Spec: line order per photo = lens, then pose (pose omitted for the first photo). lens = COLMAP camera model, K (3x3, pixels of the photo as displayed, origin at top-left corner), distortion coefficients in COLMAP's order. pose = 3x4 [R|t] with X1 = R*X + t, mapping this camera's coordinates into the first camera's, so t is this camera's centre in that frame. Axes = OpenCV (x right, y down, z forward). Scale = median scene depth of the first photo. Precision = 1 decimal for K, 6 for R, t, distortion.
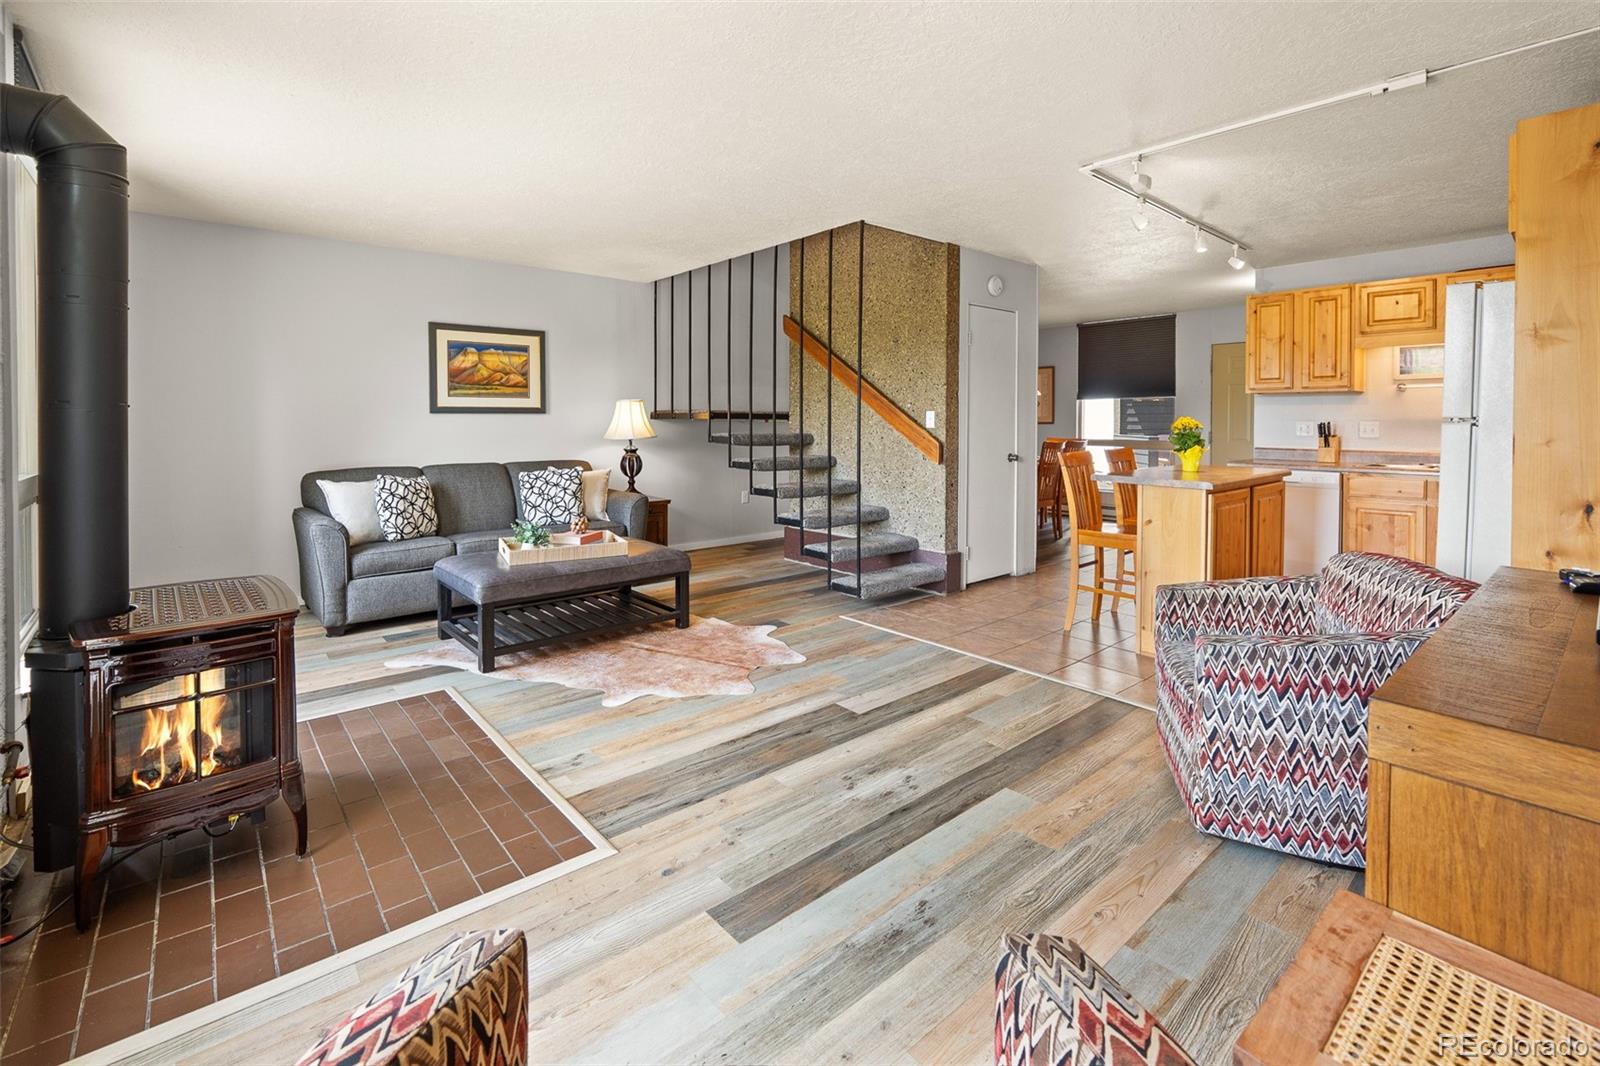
lens RADIAL K [[713.2, 0, 799.7], [0, 713.2, 429.0], [0, 0, 1]] dist [-0.010827, -0.000254]
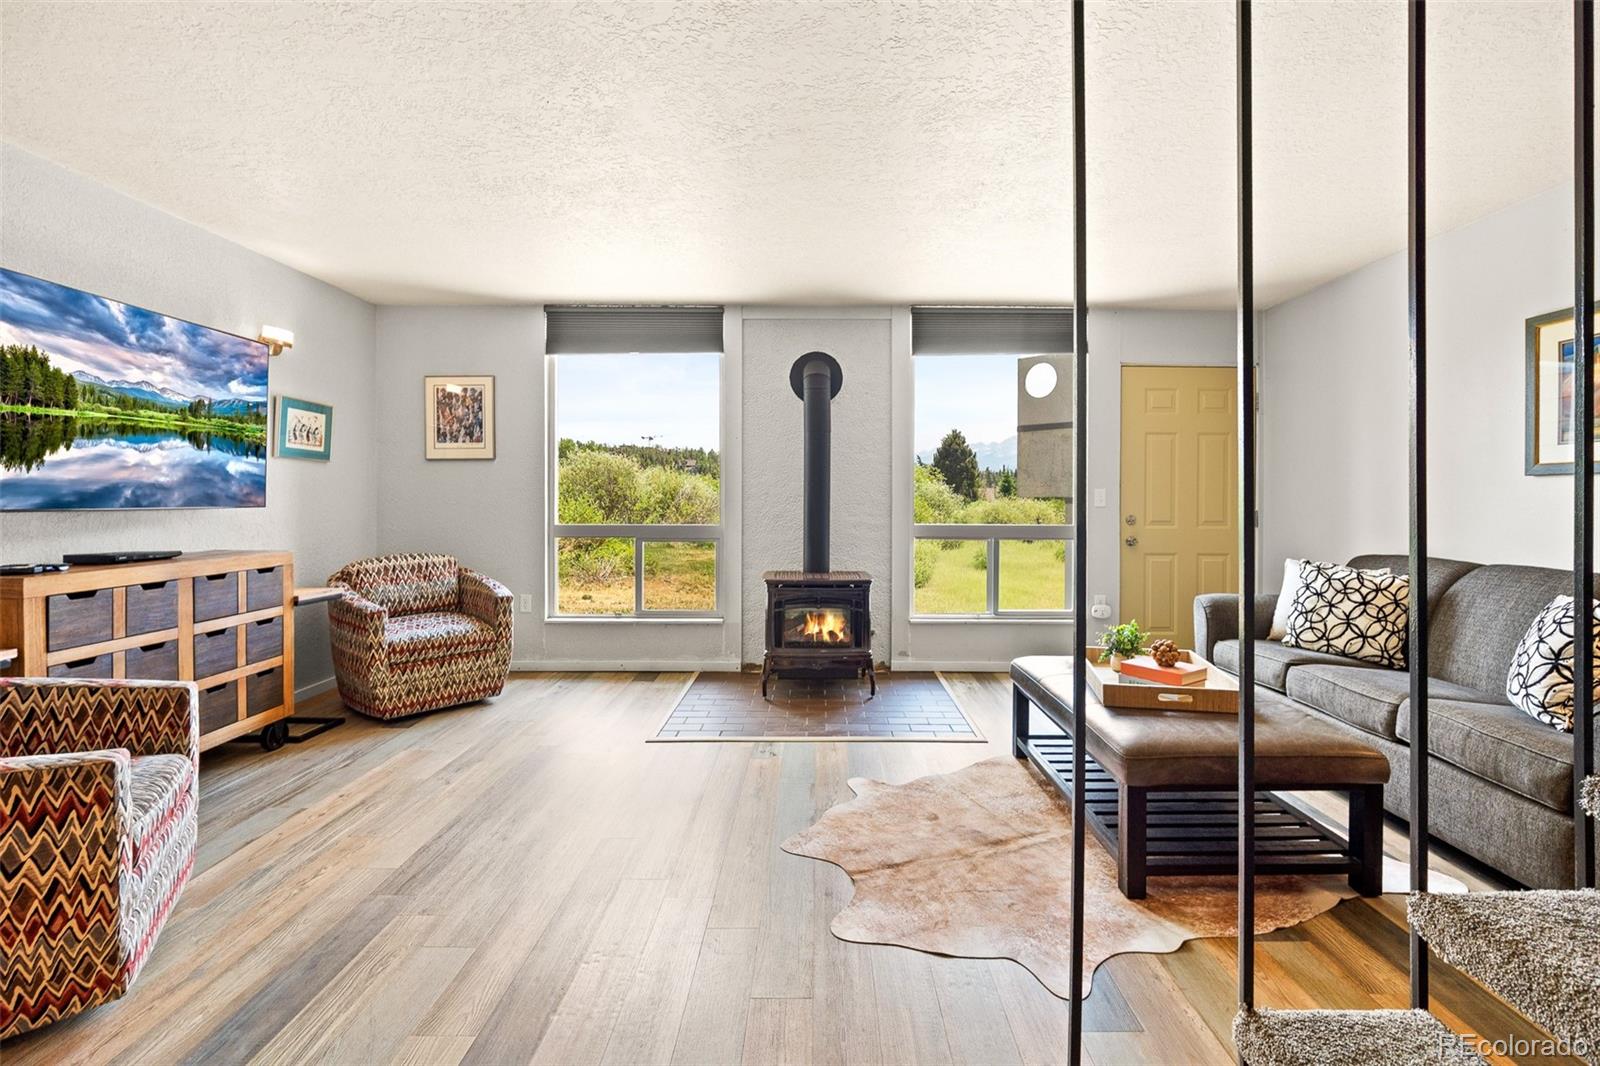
lens RADIAL K [[698.1, 0, 818.6], [0, 698.1, 502.3], [0, 0, 1]] dist [-0.001708, -0.001080]
pose [[-0.653895, 0.002207, -0.756582, 0.283710], [-0.011903, 0.999842, 0.013204, -0.001833], [0.756492, 0.017639, -0.653766, 0.919617]]
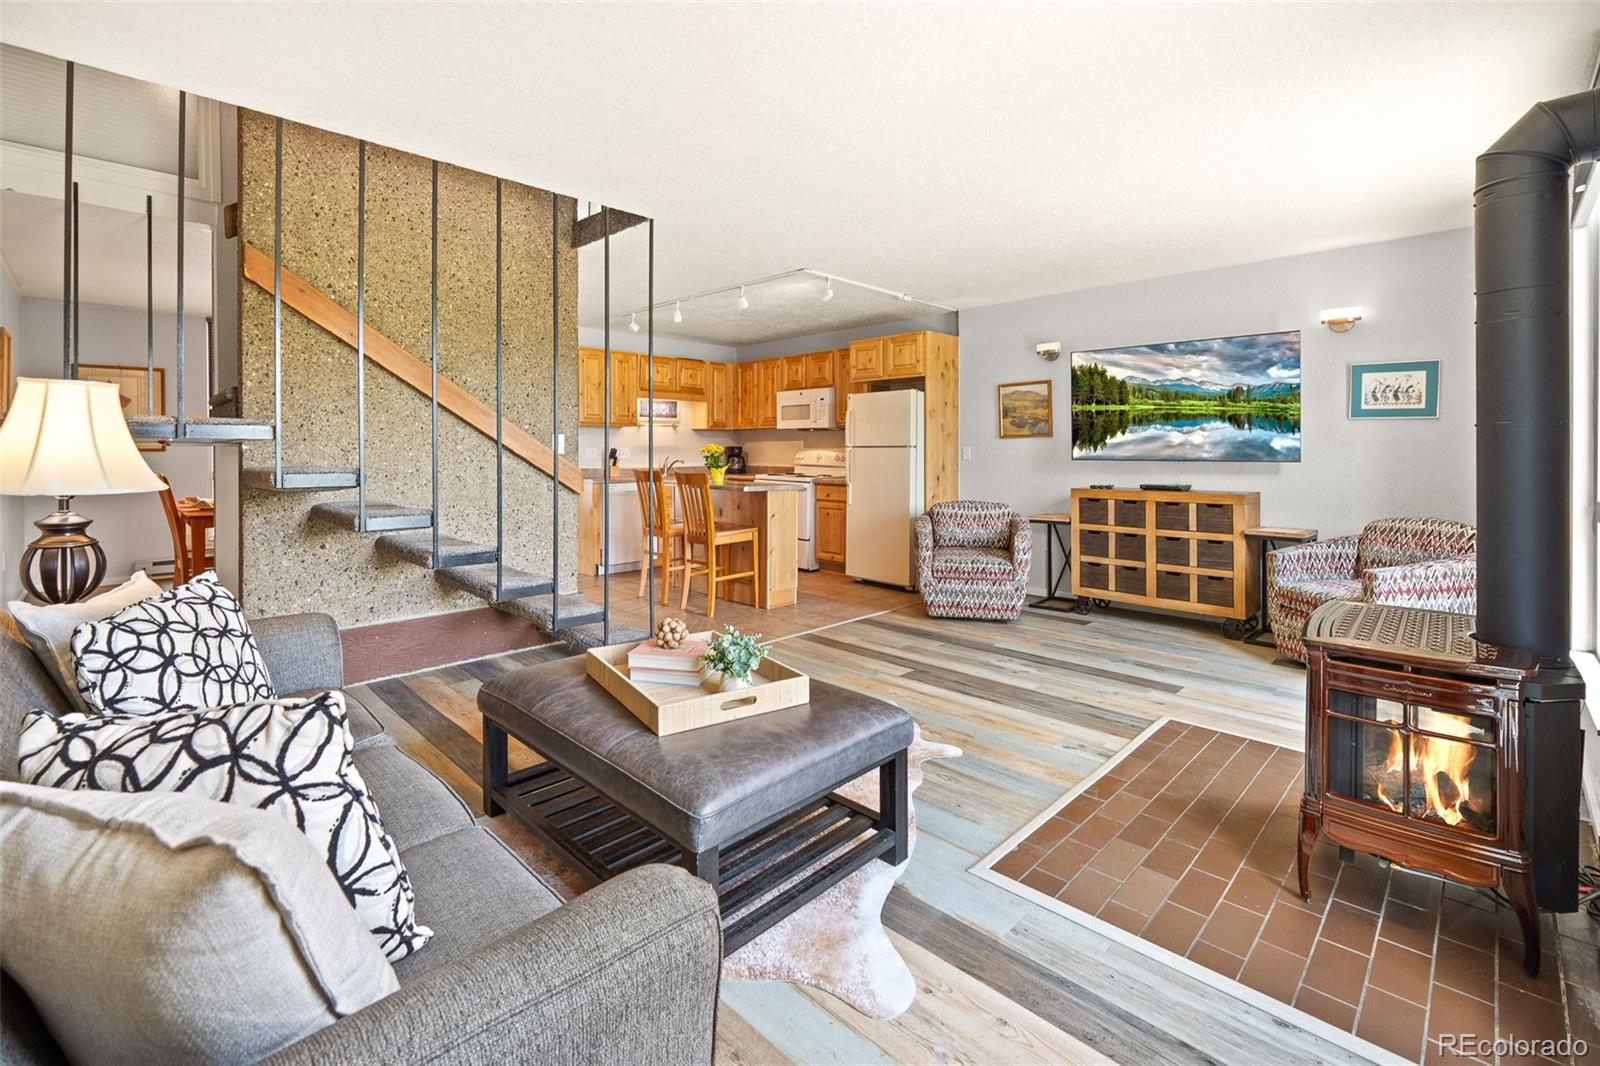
lens RADIAL K [[704.8, 0, 802.7], [0, 704.8, 455.5], [0, 0, 1]] dist [-0.007586, -0.000222]
pose [[-0.076959, -0.009135, 0.996992, -0.673999], [0.010471, 0.999895, 0.009970, -0.004836], [-0.996979, 0.011206, -0.076855, 0.735568]]
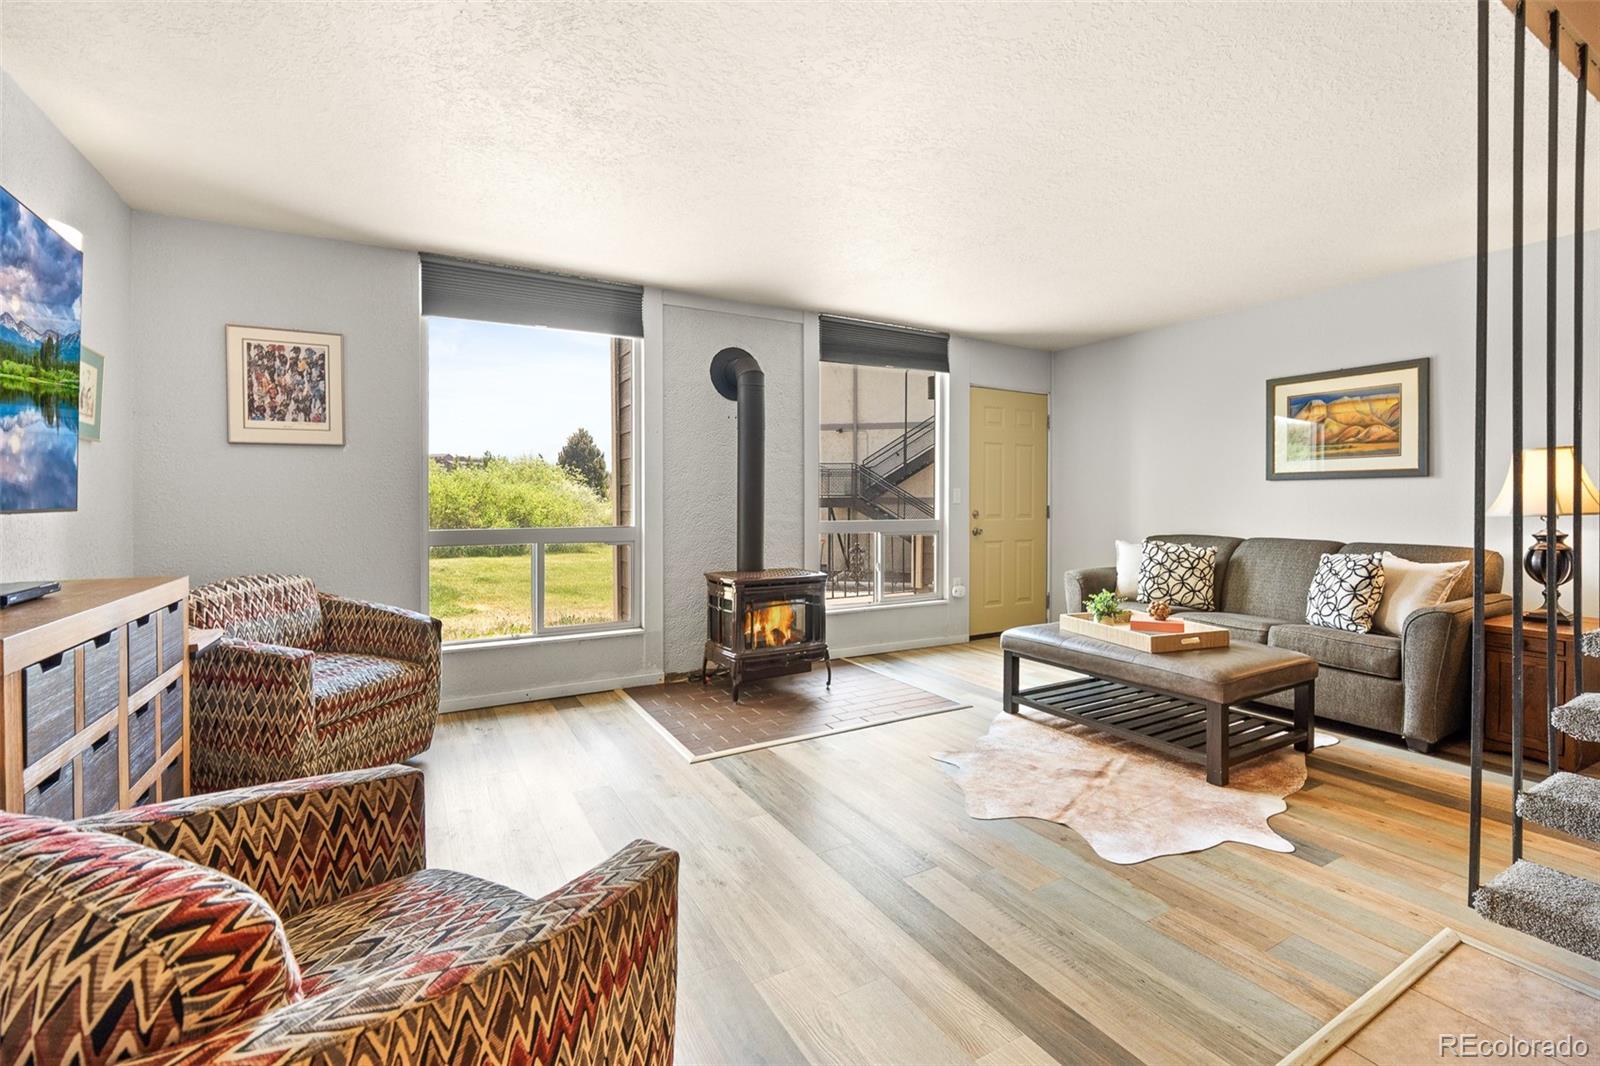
lens RADIAL K [[698.5, 0, 803.8], [0, 698.5, 507.4], [0, 0, 1]] dist [-0.003276, -0.000459]
pose [[-0.188240, 0.010781, -0.982064, 0.455943], [-0.010619, 0.999859, 0.013012, 0.005888], [0.982066, 0.012878, -0.188099, 0.585122]]
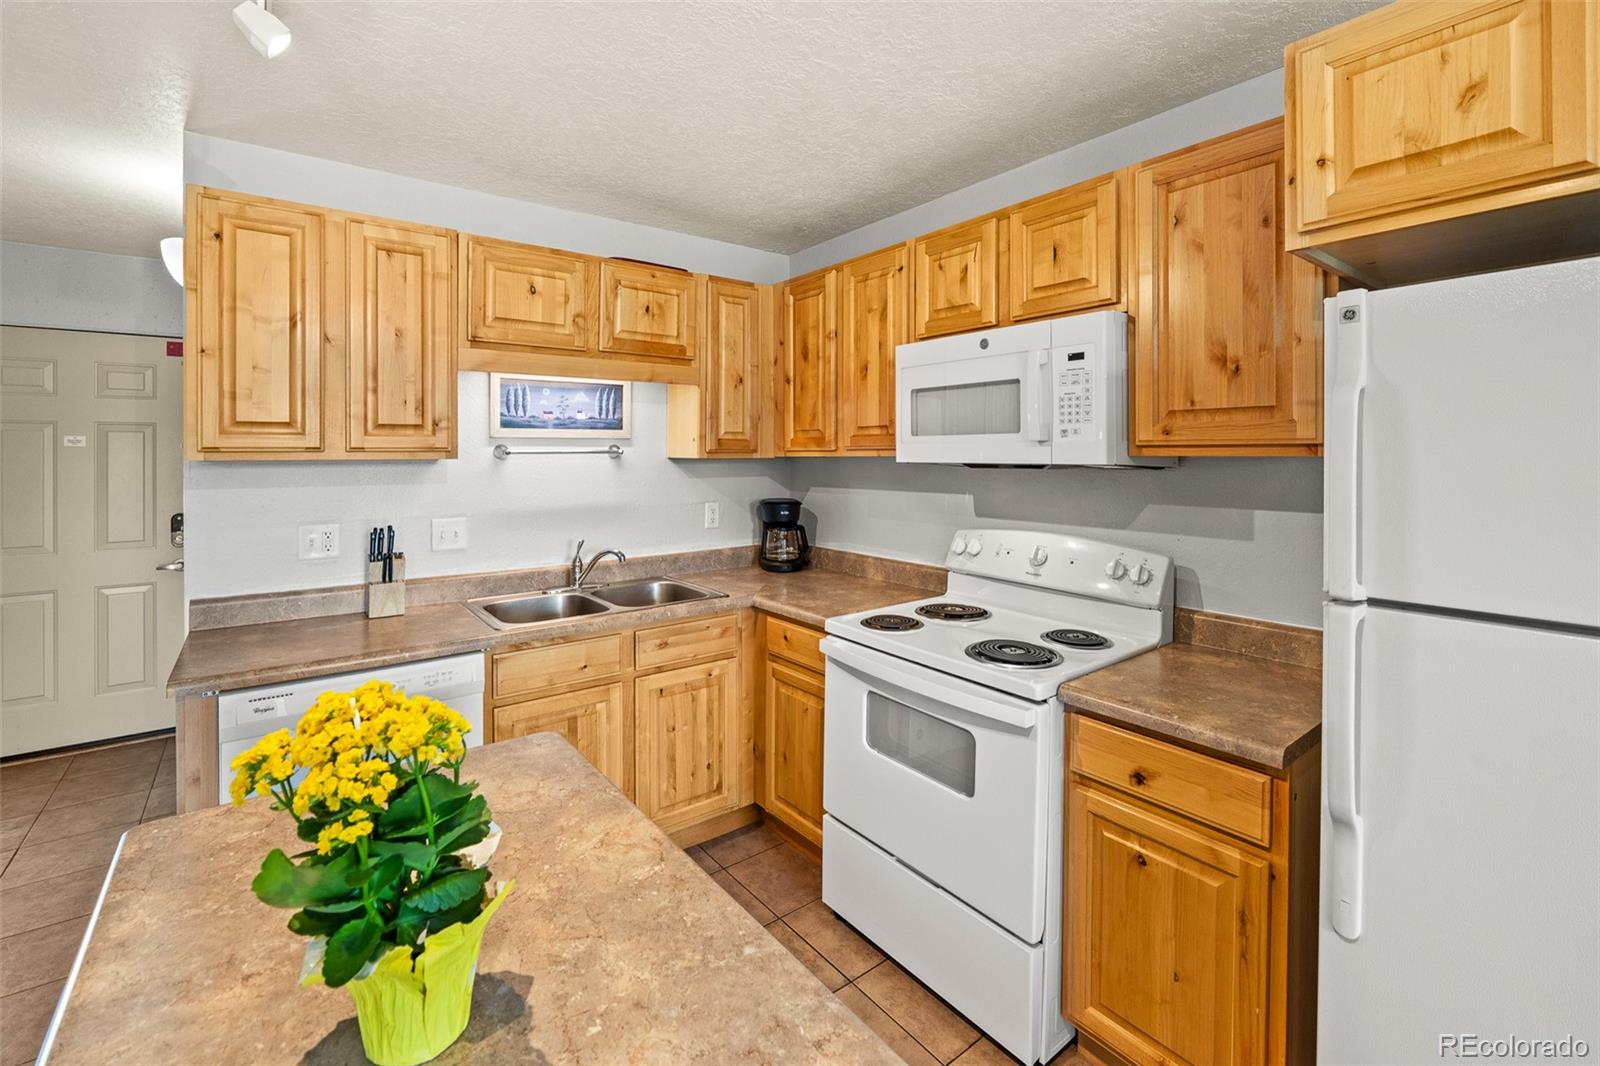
lens RADIAL K [[704.8, 0, 802.7], [0, 704.8, 455.5], [0, 0, 1]] dist [-0.007586, -0.000222]
pose [[0.059345, -0.002962, 0.998233, 0.314830], [0.013753, 0.999903, 0.002150, -0.052021], [-0.998143, 0.013601, 0.059380, 0.709957]]
